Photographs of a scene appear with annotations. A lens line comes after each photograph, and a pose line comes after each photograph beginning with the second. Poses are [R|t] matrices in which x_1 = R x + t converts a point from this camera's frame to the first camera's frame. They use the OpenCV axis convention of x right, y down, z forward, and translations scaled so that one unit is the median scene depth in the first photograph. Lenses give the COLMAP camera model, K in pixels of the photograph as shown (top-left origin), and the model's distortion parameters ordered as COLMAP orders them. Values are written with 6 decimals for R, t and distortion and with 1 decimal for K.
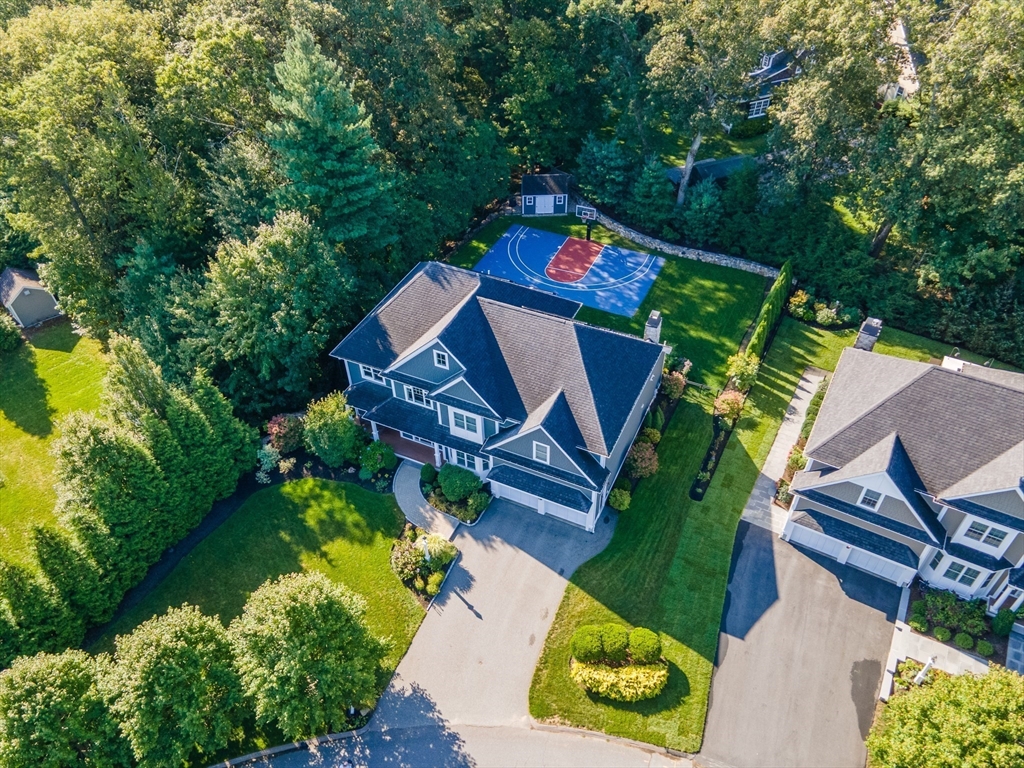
lens RADIAL K [[746.0, 0, 514.8], [0, 746.0, 383.0], [0, 0, 1]] dist [-0.015659, -0.002615]
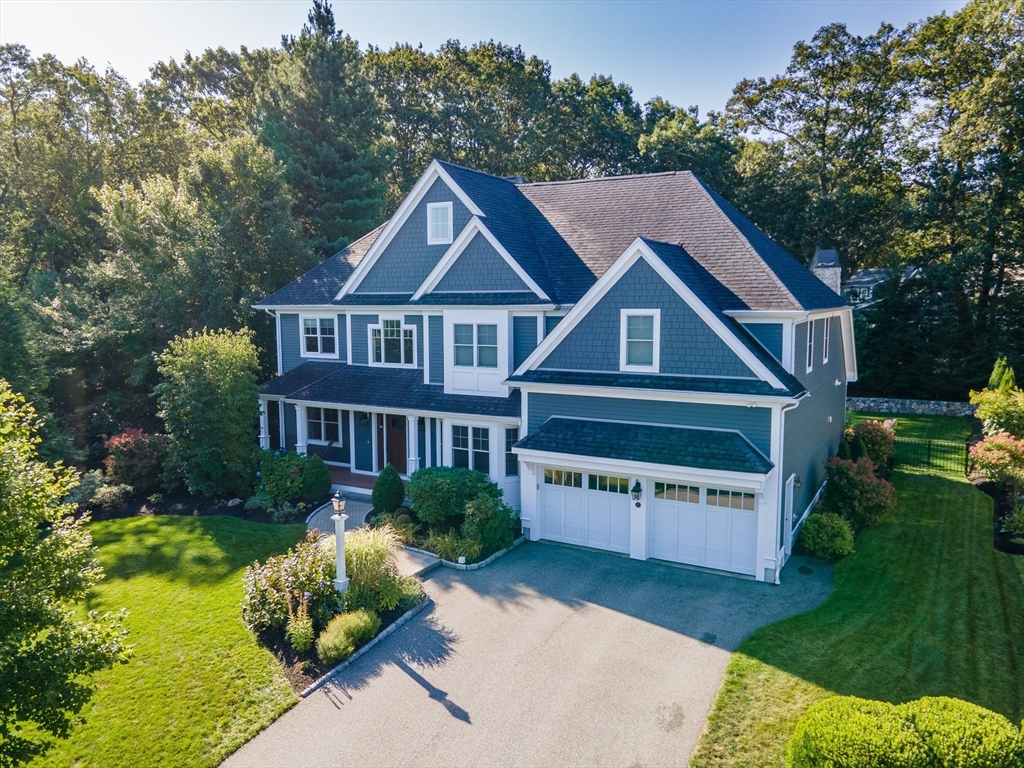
lens RADIAL K [[746.0, 0, 509.3], [0, 746.0, 384.8], [0, 0, 1]] dist [-0.015659, -0.002615]
pose [[0.996430, 0.022409, -0.081392, -0.004360], [-0.065697, 0.811317, -0.580904, 0.359461], [0.053017, 0.584177, 0.809893, 0.632540]]
